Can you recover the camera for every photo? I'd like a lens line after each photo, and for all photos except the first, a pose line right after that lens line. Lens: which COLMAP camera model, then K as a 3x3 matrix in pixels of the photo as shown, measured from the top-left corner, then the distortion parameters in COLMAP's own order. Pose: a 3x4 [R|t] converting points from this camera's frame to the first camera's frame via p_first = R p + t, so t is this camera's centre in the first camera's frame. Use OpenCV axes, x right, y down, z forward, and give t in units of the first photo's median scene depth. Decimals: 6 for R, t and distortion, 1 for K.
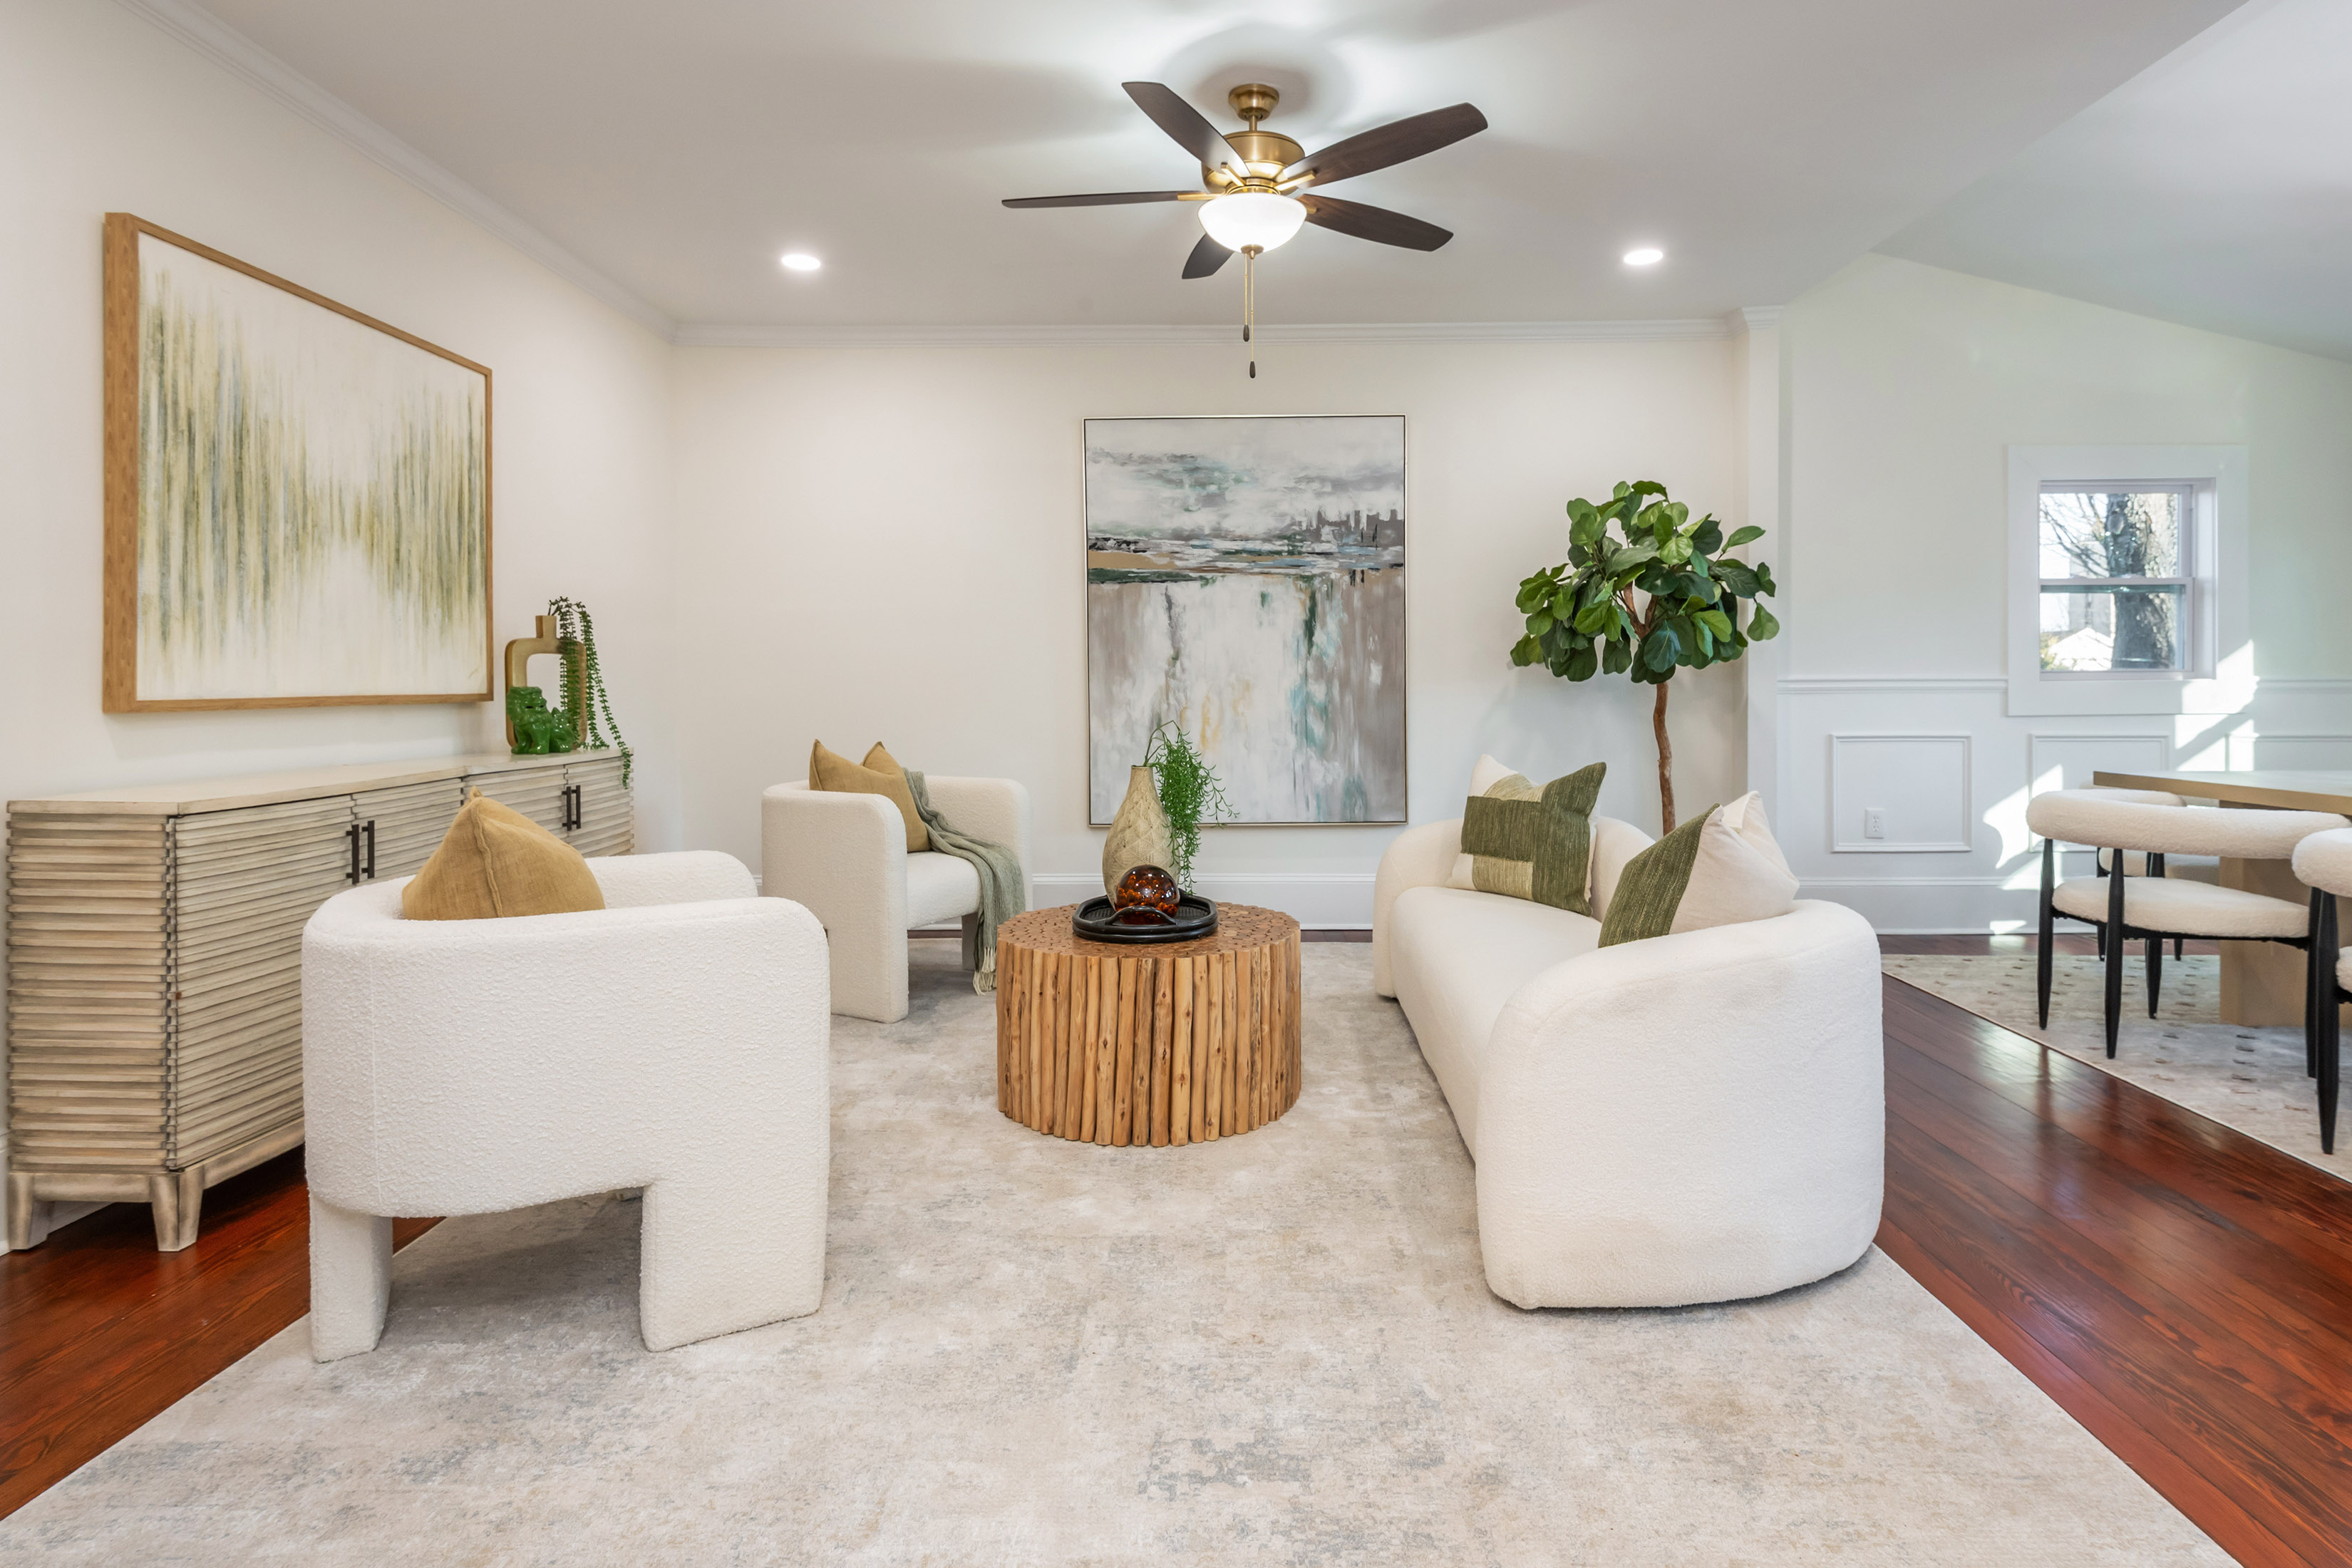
lens RADIAL K [[1190.1, 0, 1238.1], [0, 1190.1, 692.9], [0, 0, 1]] dist [0.002377, -0.002639]
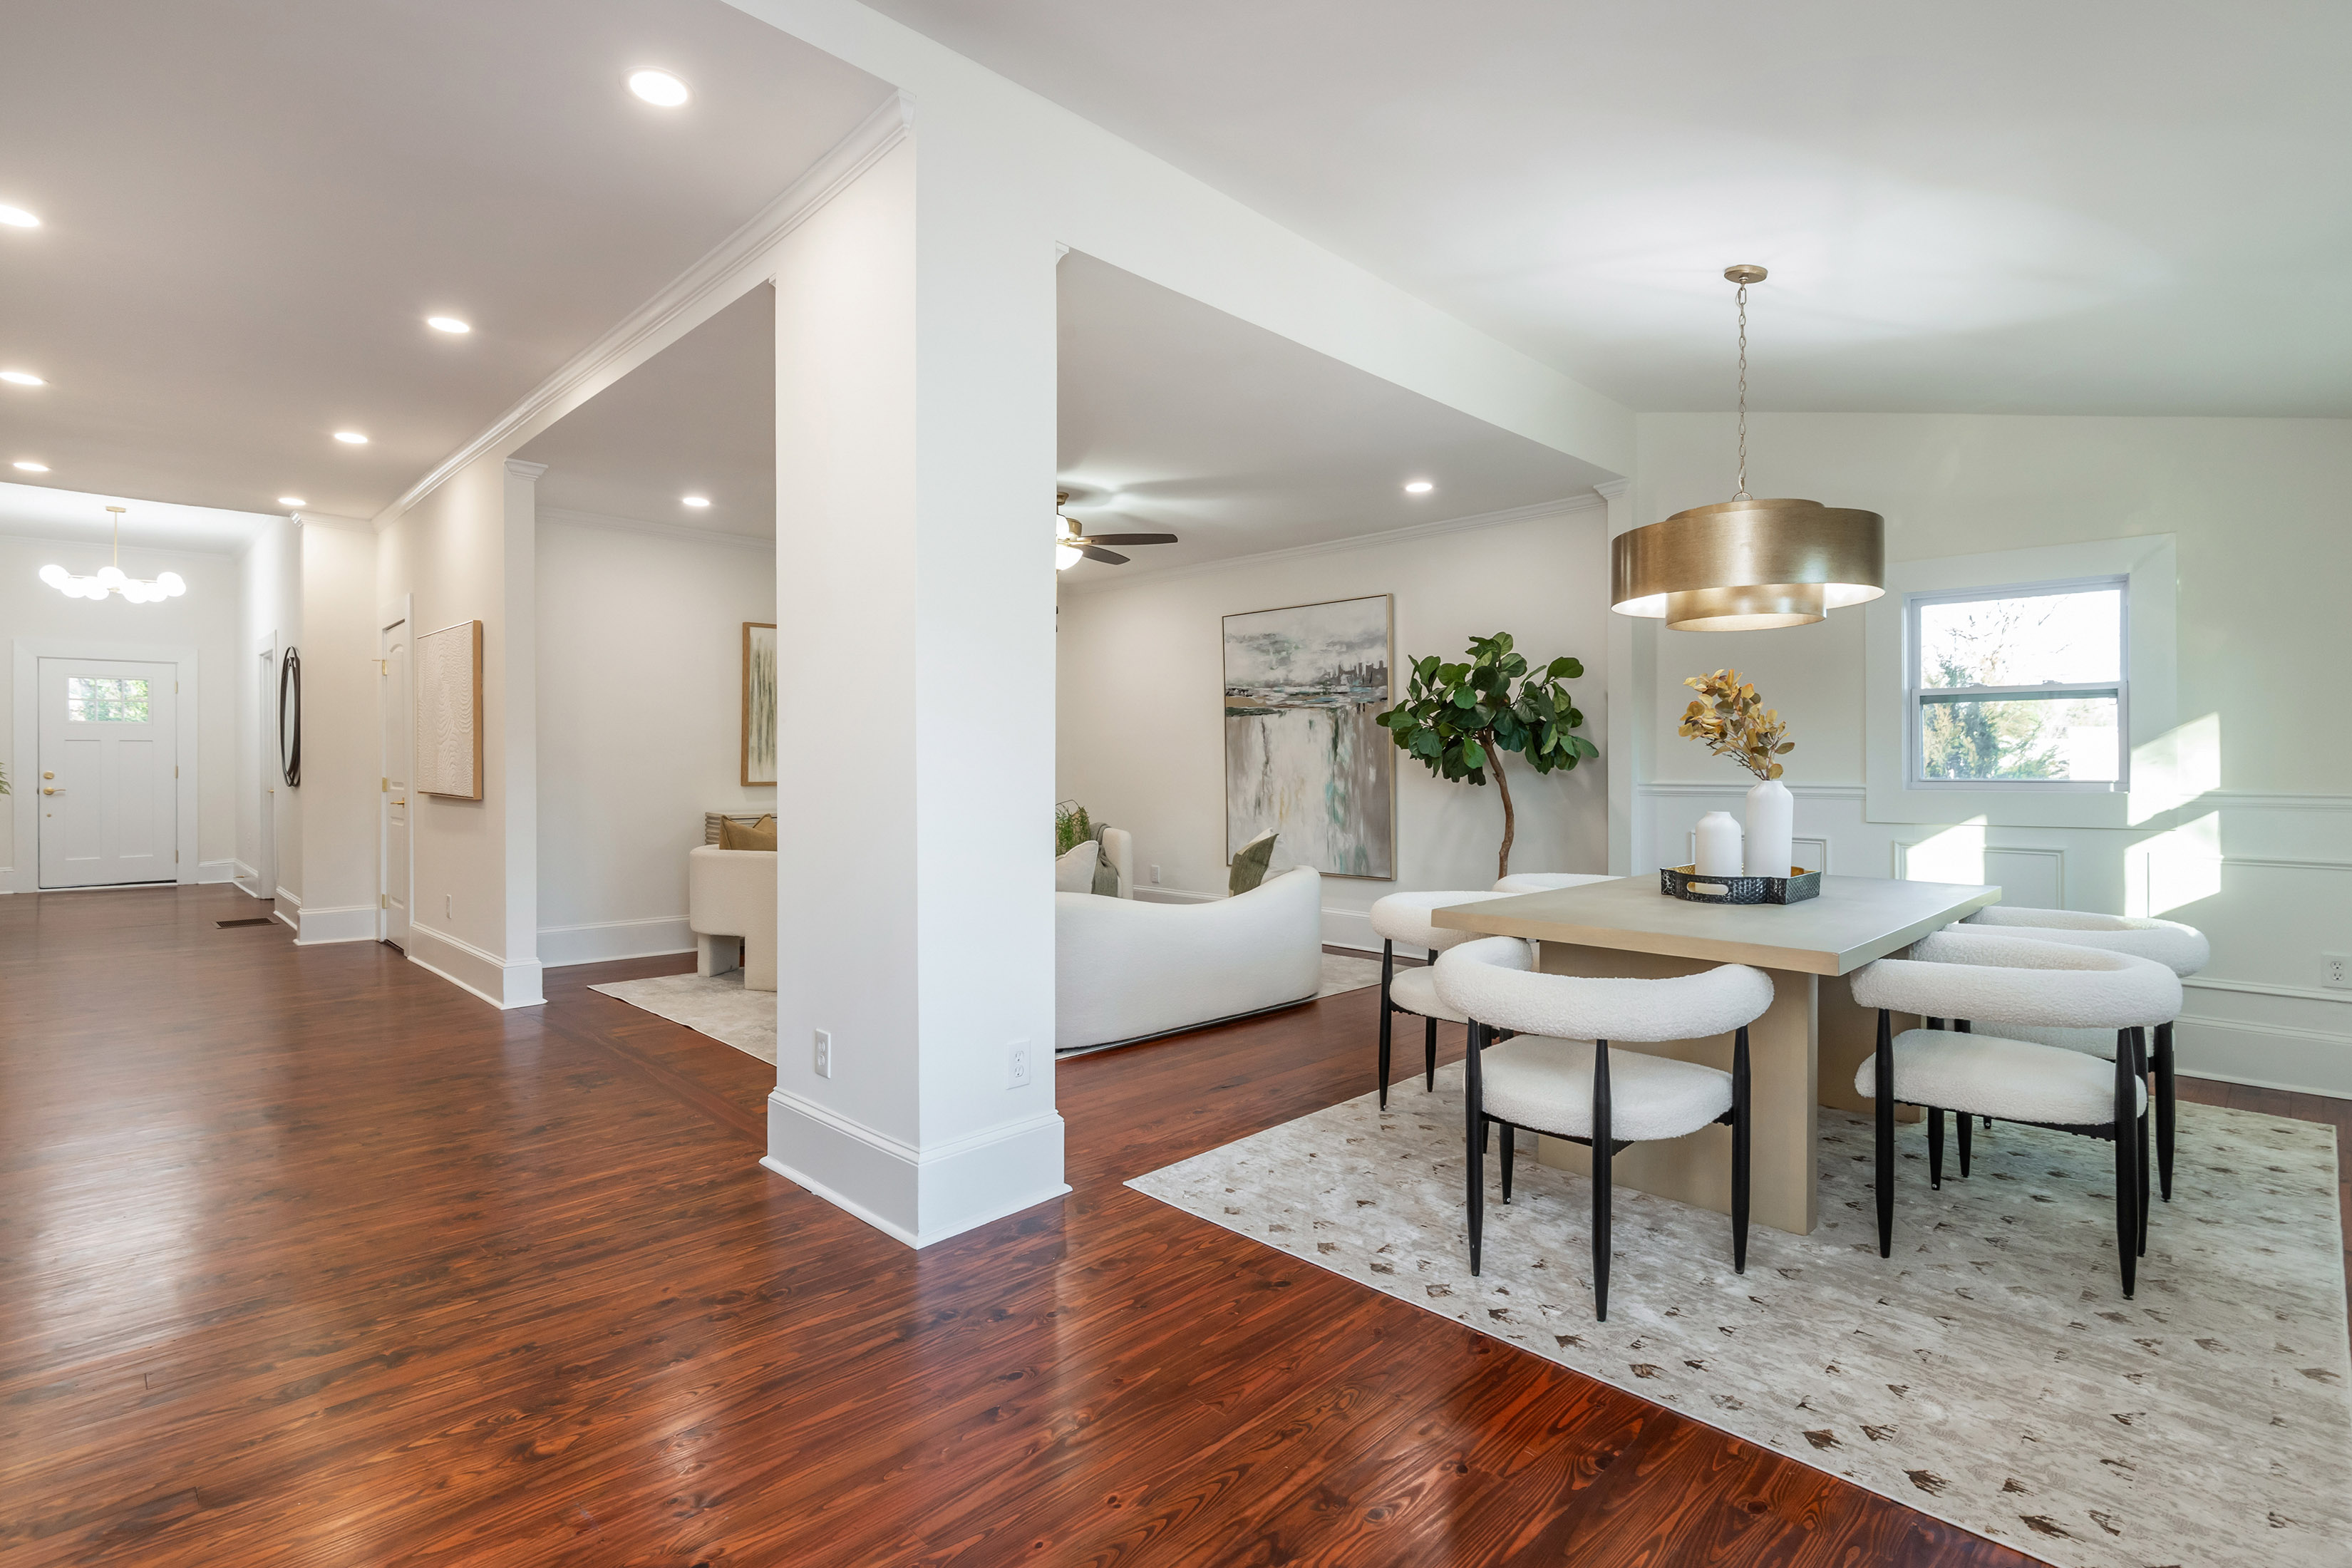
lens RADIAL K [[1130.9, 0, 1227.7], [0, 1130.9, 771.4], [0, 0, 1]] dist [0.013362, -0.004124]
pose [[0.721629, 0.012639, -0.692165, 1.160258], [-0.012733, 0.999907, 0.004984, -0.030152], [0.692163, 0.005216, 0.721722, -0.141121]]
